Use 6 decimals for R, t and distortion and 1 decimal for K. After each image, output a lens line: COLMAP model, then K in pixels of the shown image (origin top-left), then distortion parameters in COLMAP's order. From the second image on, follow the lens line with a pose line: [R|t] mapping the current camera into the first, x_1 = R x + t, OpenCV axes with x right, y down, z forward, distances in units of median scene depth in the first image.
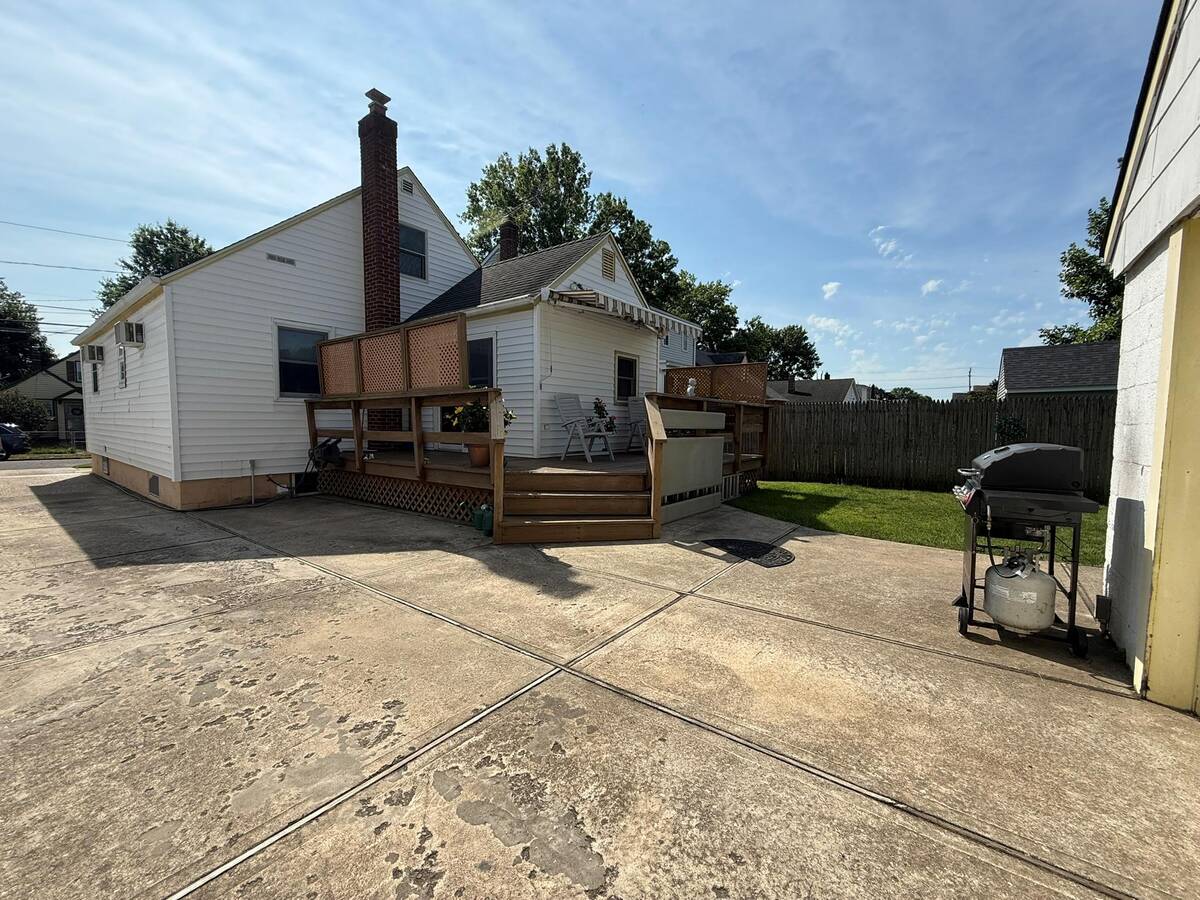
lens RADIAL K [[476.4, 0, 600.0], [0, 476.4, 450.0], [0, 0, 1]] dist [0.001720, 0.000176]
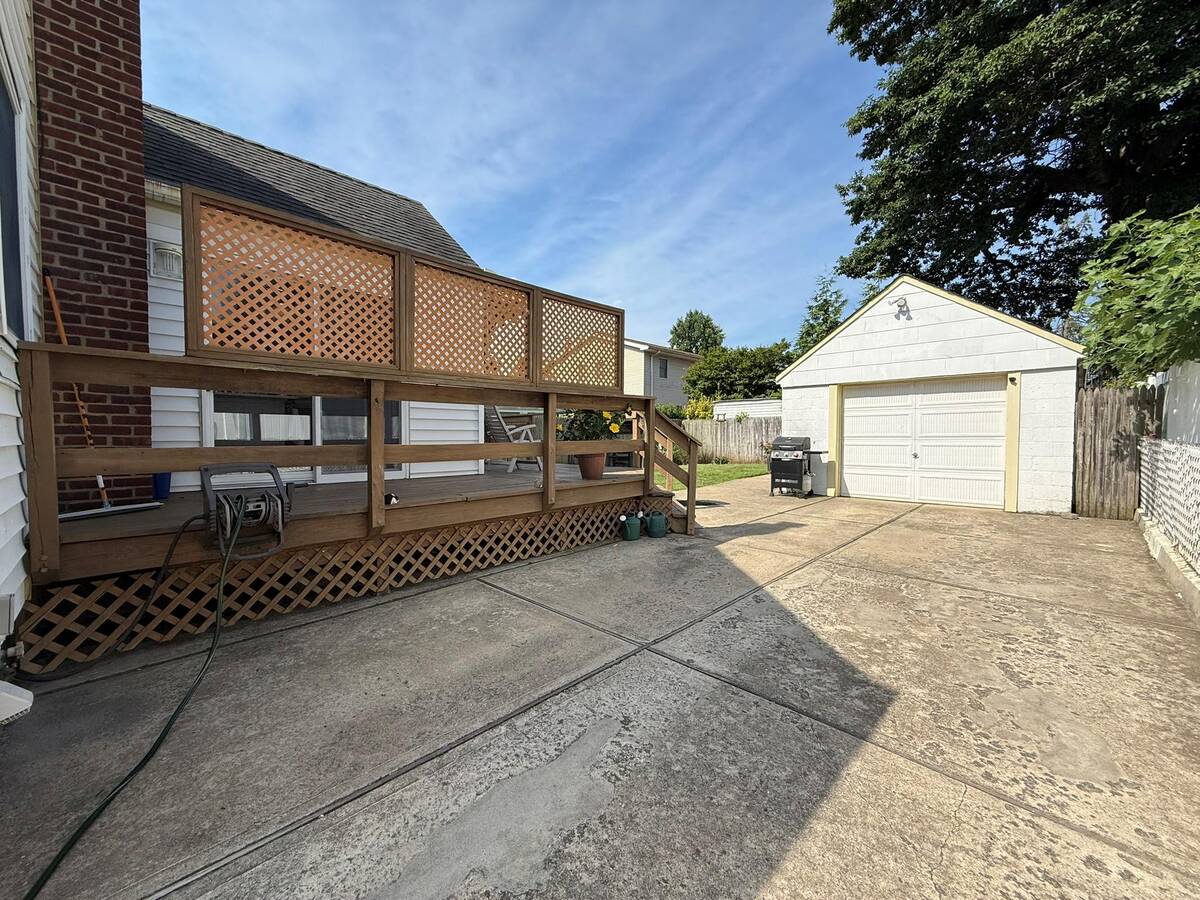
lens RADIAL K [[476.4, 0, 600.0], [0, 476.4, 450.0], [0, 0, 1]] dist [0.001720, 0.000176]
pose [[0.132774, -0.040896, 0.990302, -1.991689], [0.063600, 0.997441, 0.032664, -0.082649], [-0.989104, 0.058647, 0.135036, 1.528493]]
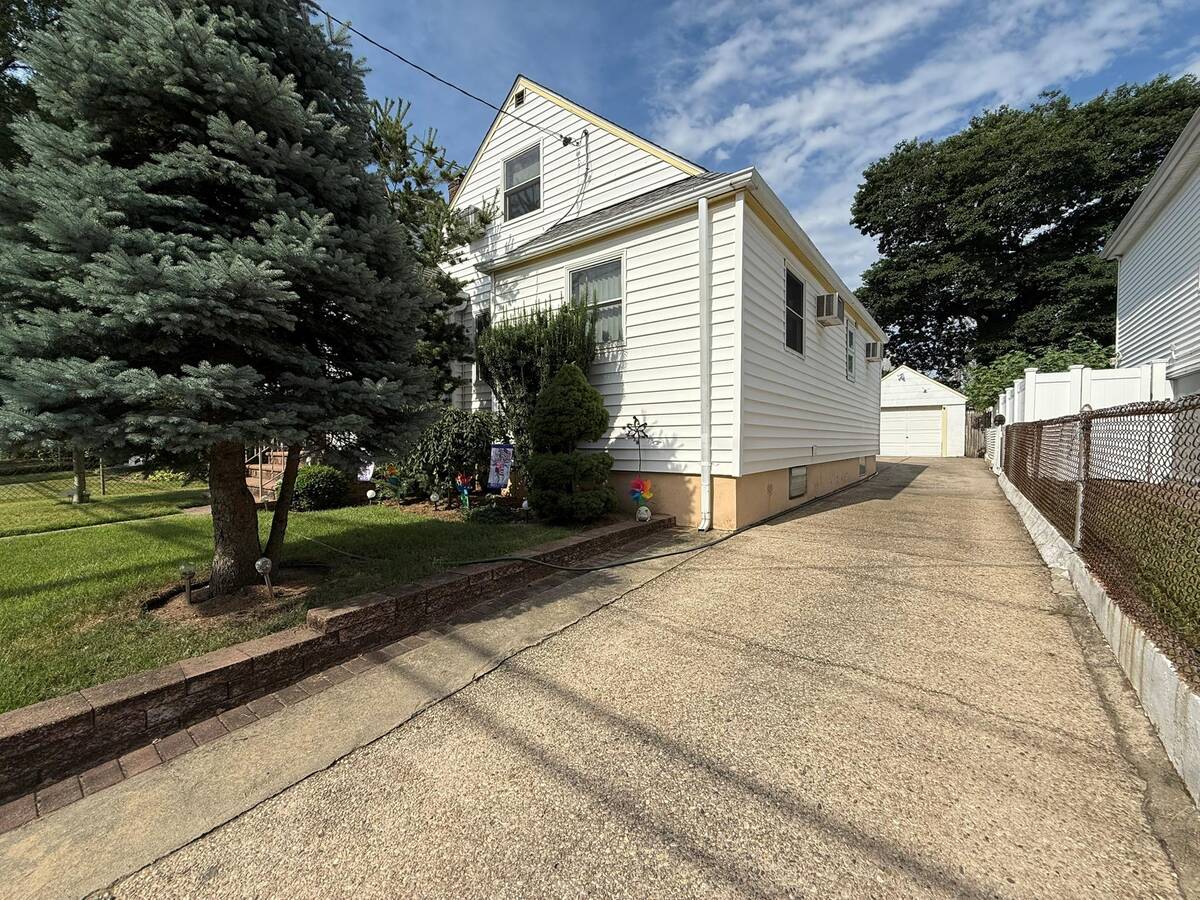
lens RADIAL K [[476.4, 0, 600.0], [0, 476.4, 450.0], [0, 0, 1]] dist [0.001720, 0.000176]
pose [[0.006841, -0.023659, 0.999697, -3.682137], [0.056856, 0.998112, 0.023232, -0.076900], [-0.998359, 0.056679, 0.008173, 2.799172]]
